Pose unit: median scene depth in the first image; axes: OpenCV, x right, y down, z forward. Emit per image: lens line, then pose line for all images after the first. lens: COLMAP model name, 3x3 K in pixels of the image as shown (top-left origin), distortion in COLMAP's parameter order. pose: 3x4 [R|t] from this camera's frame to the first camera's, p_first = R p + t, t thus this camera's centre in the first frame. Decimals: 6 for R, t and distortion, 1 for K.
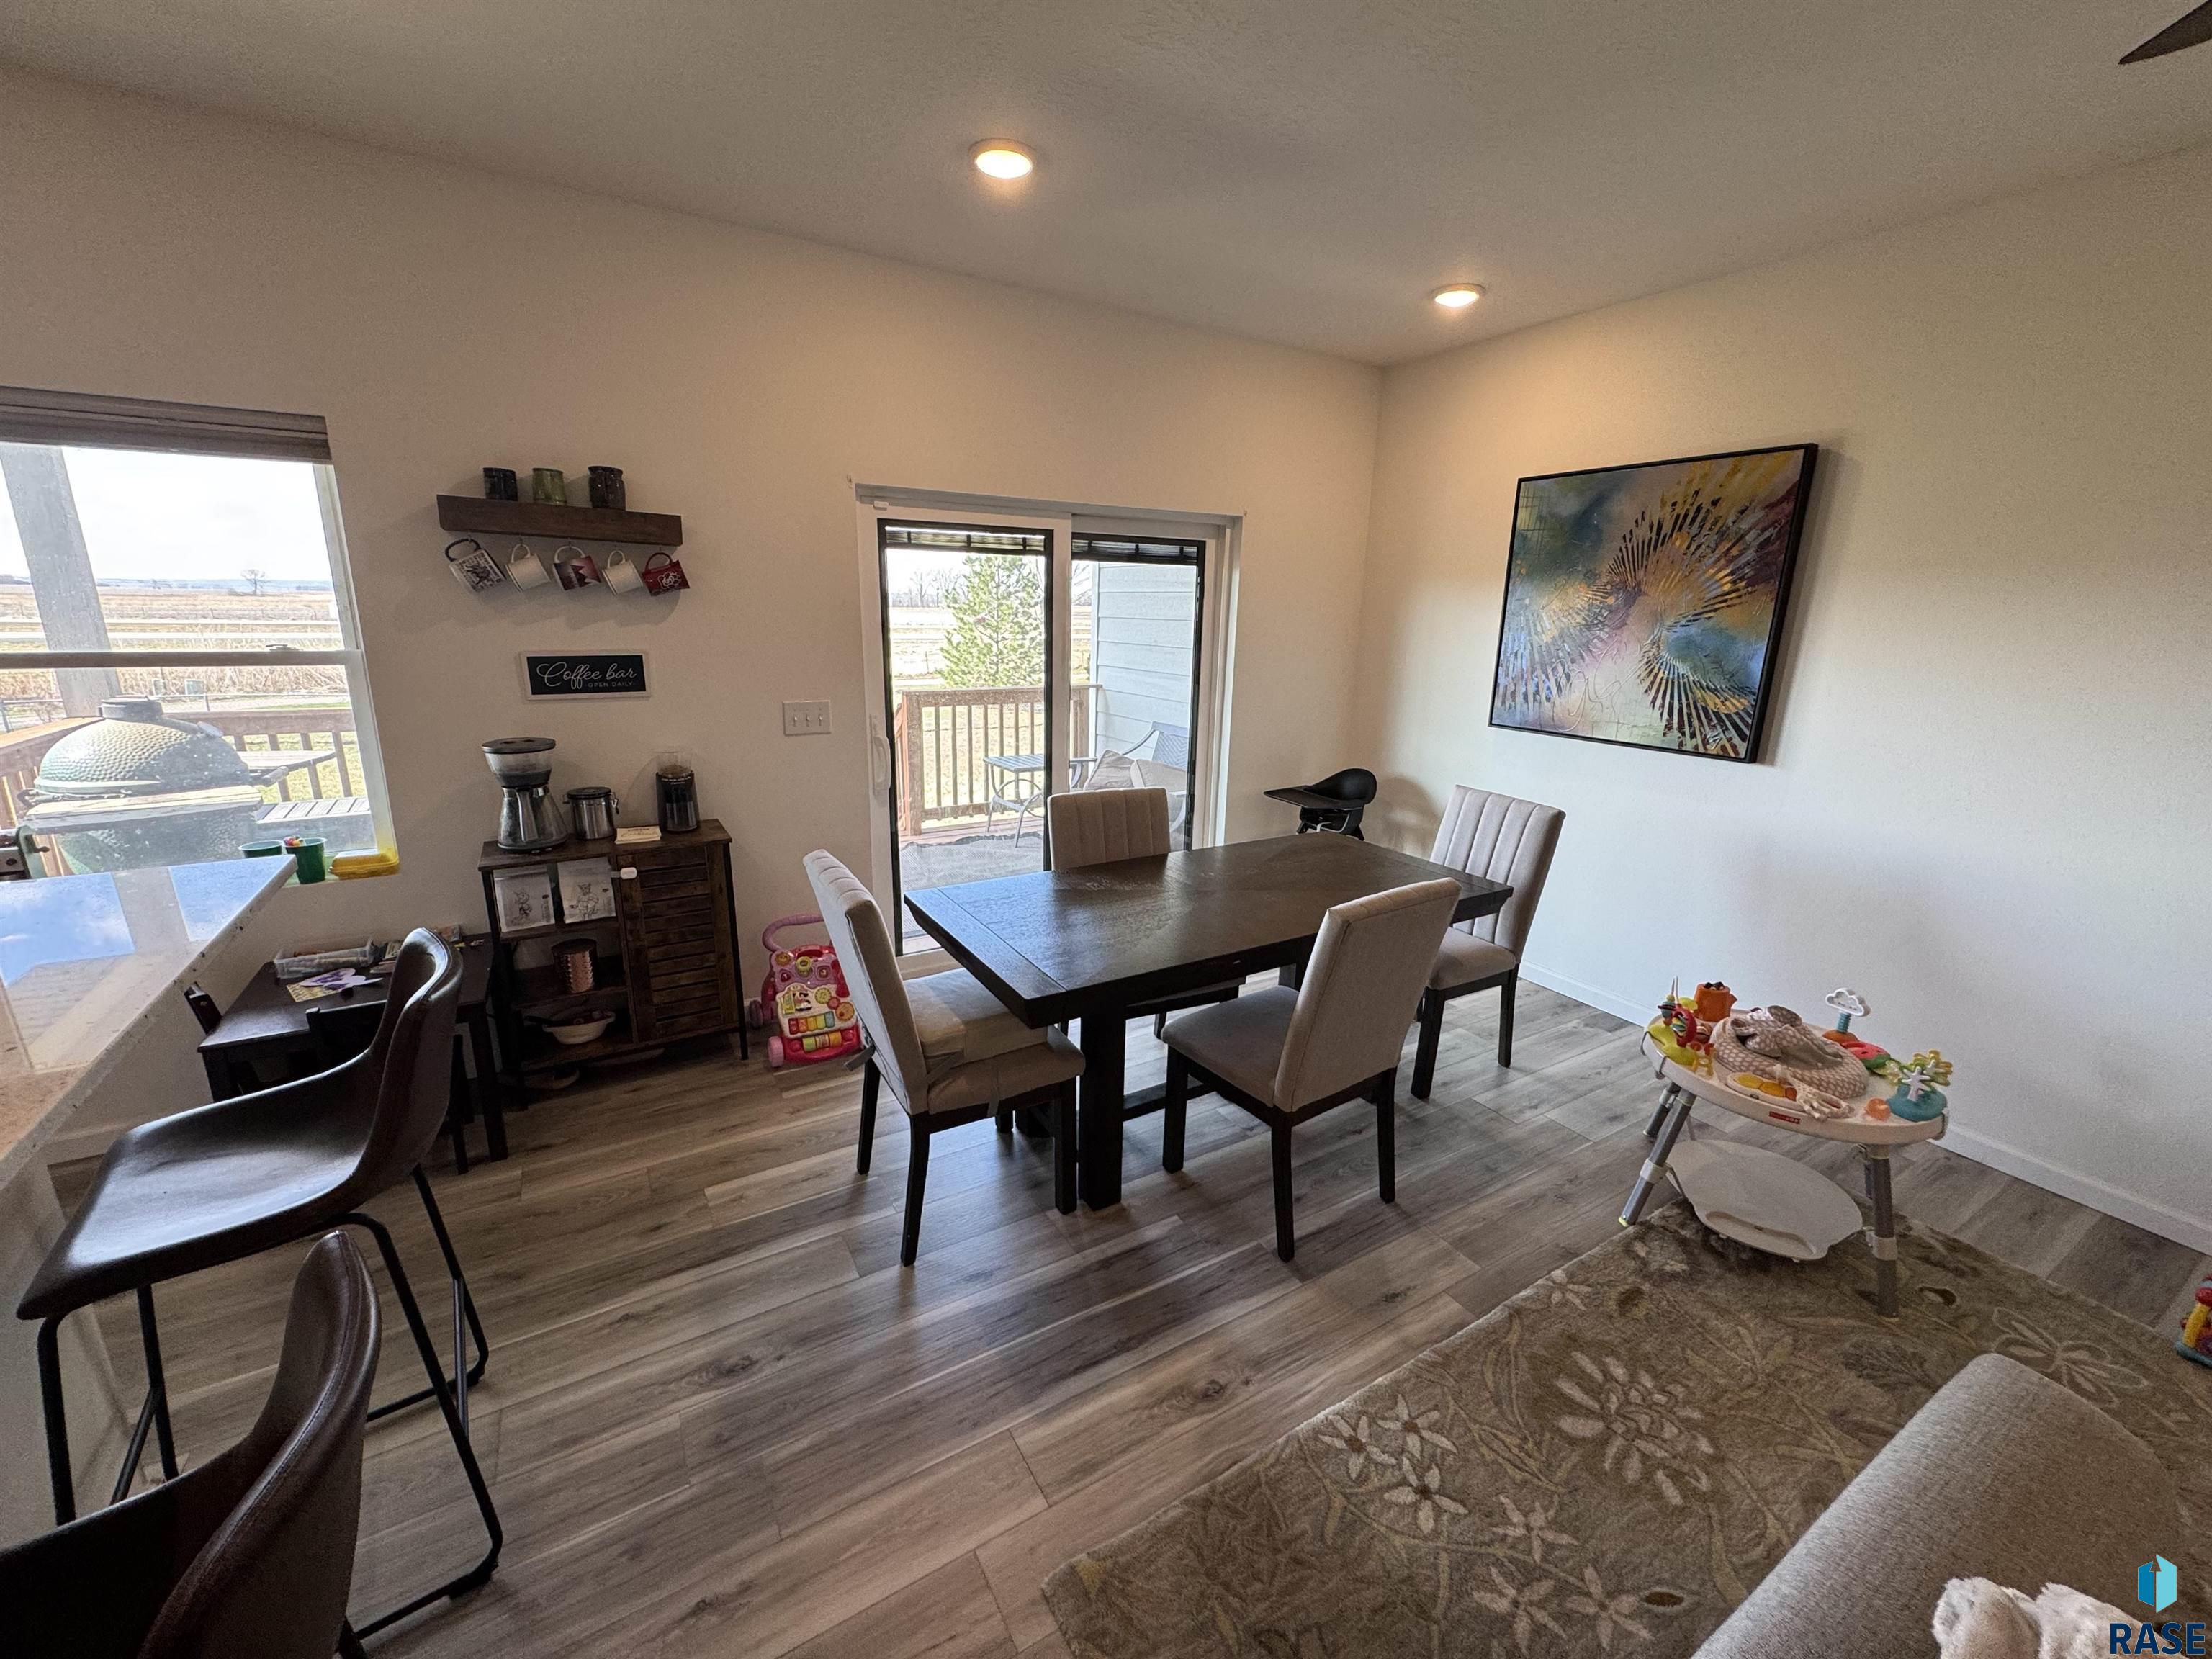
lens RADIAL K [[879.5, 0, 1107.7], [0, 879.5, 831.4], [0, 0, 1]] dist [0.001772, 0.000044]
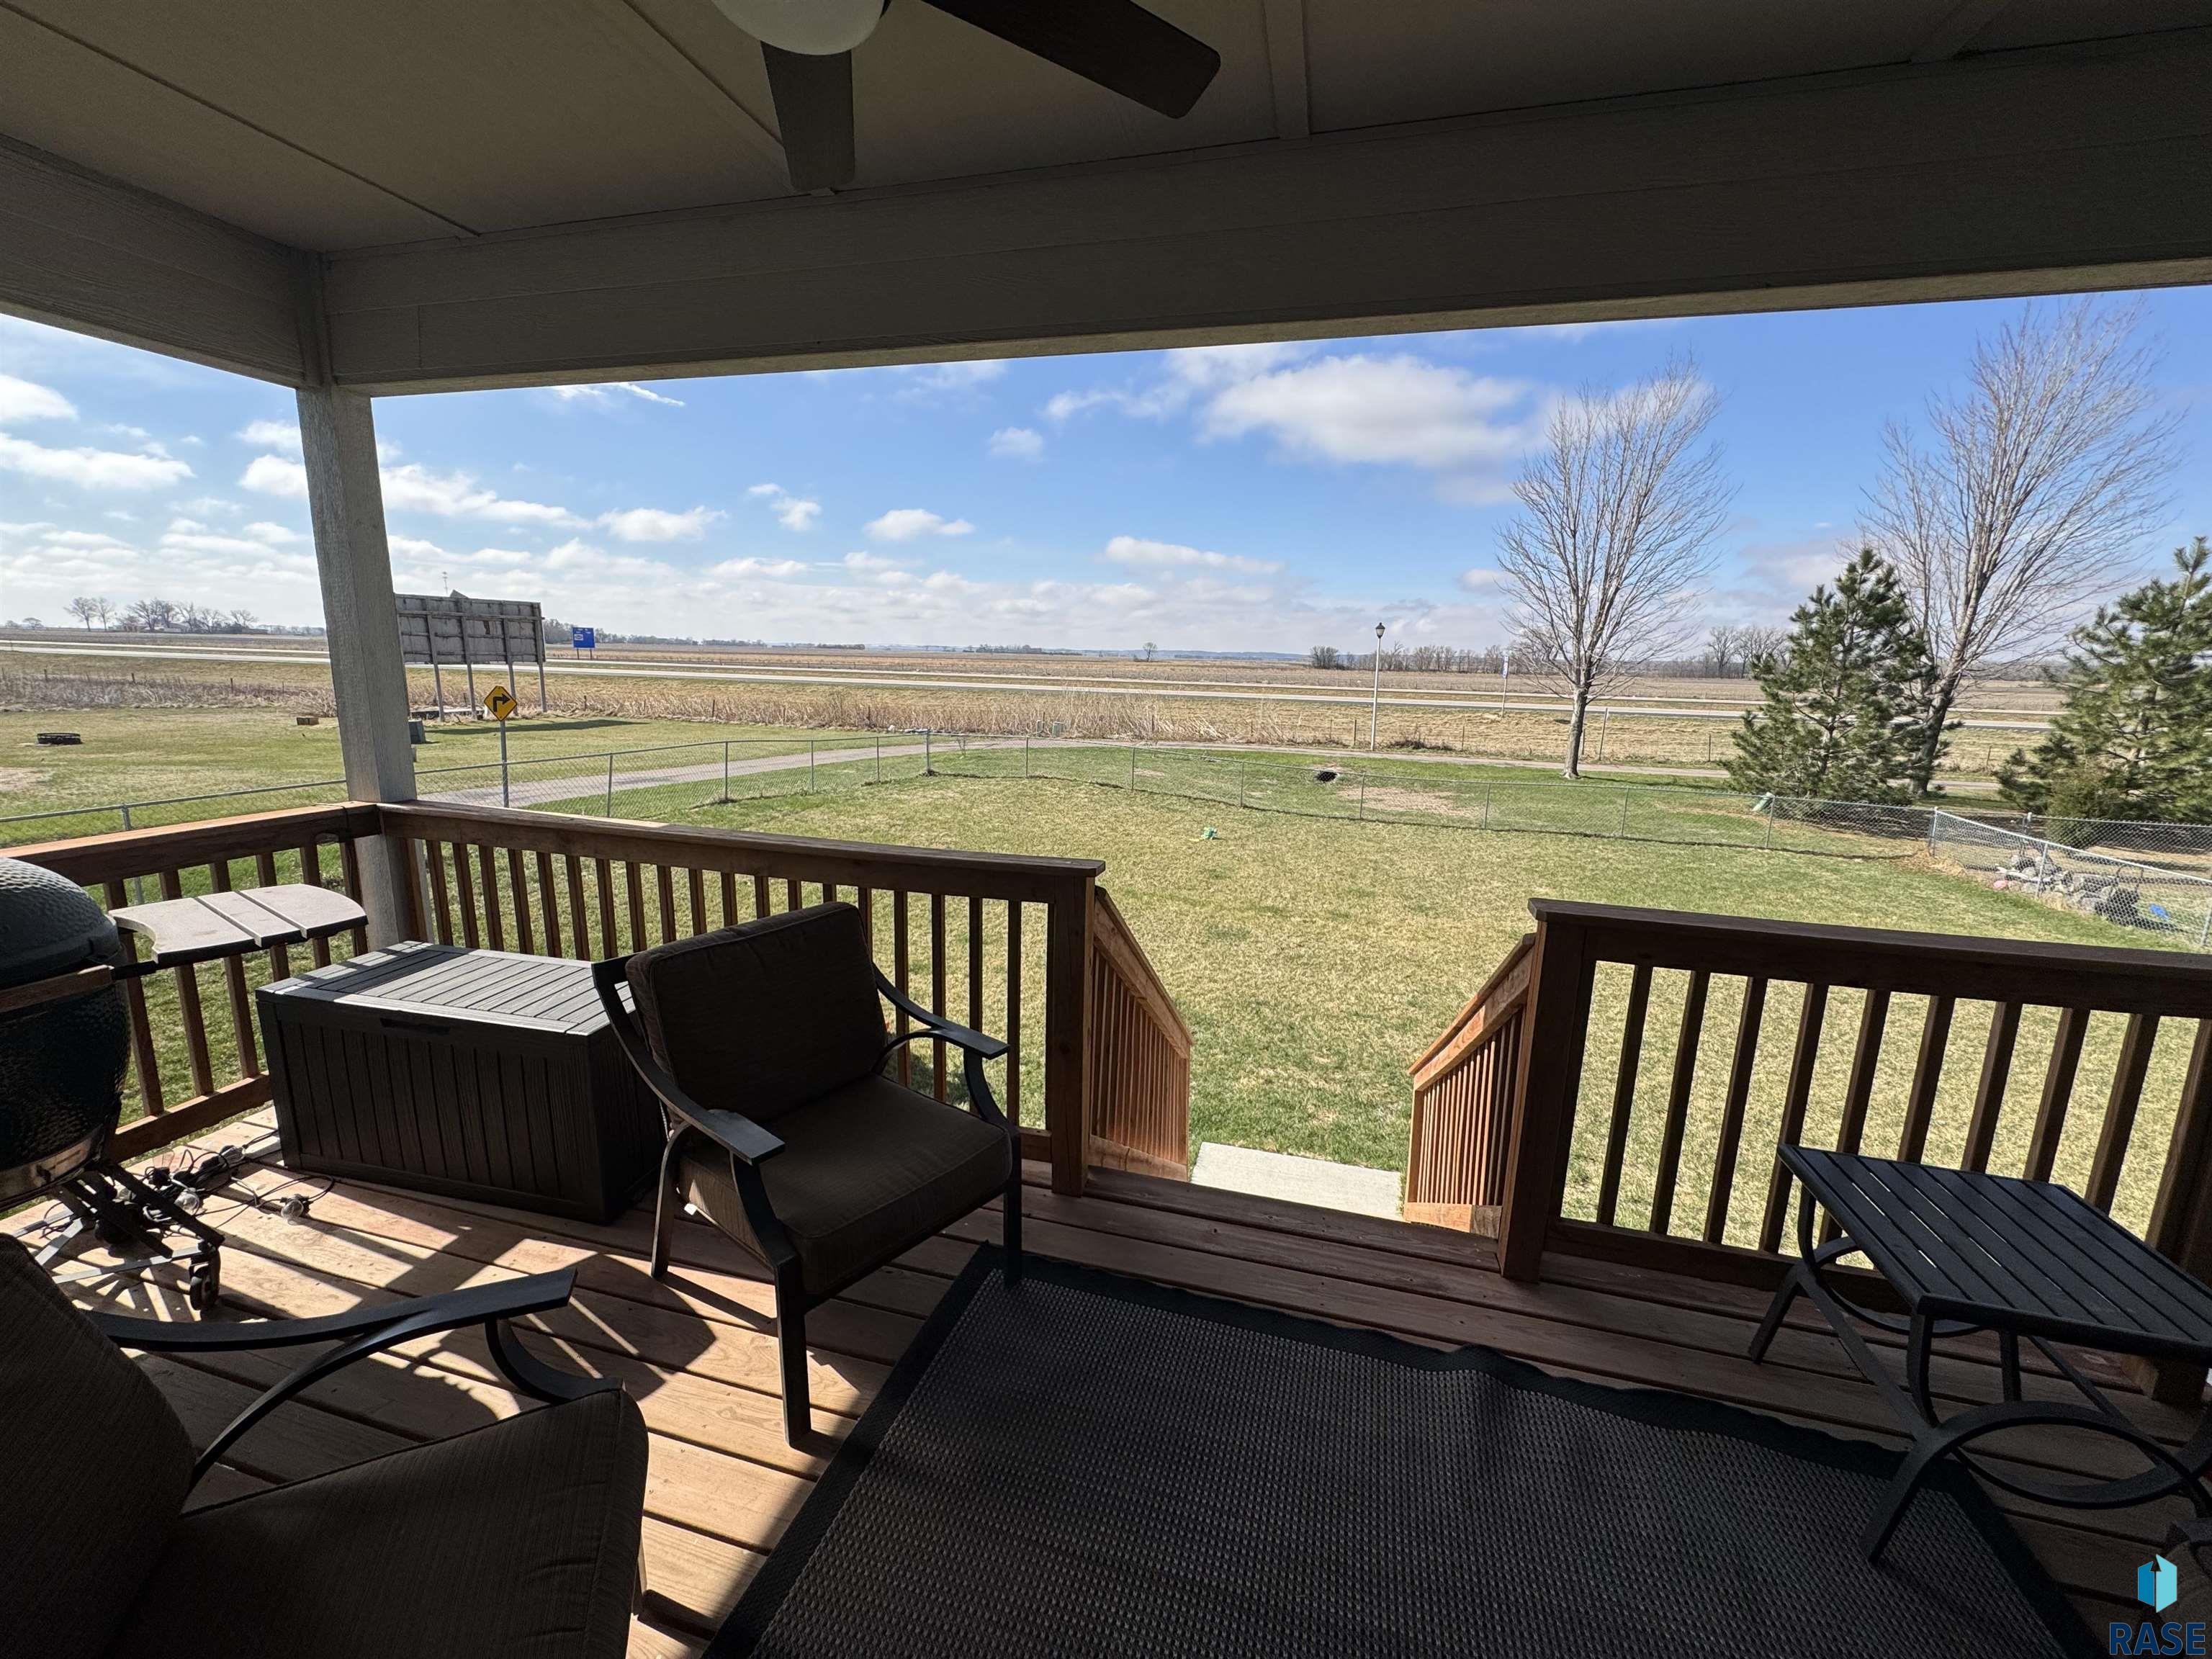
lens RADIAL K [[879.5, 0, 1110.9], [0, 879.5, 826.9], [0, 0, 1]] dist [0.001772, 0.000044]
pose [[0.696039, 0.135431, -0.705115, -0.020478], [-0.189897, 0.981803, 0.001121, -0.031481], [0.692436, 0.133119, 0.709092, 0.119550]]
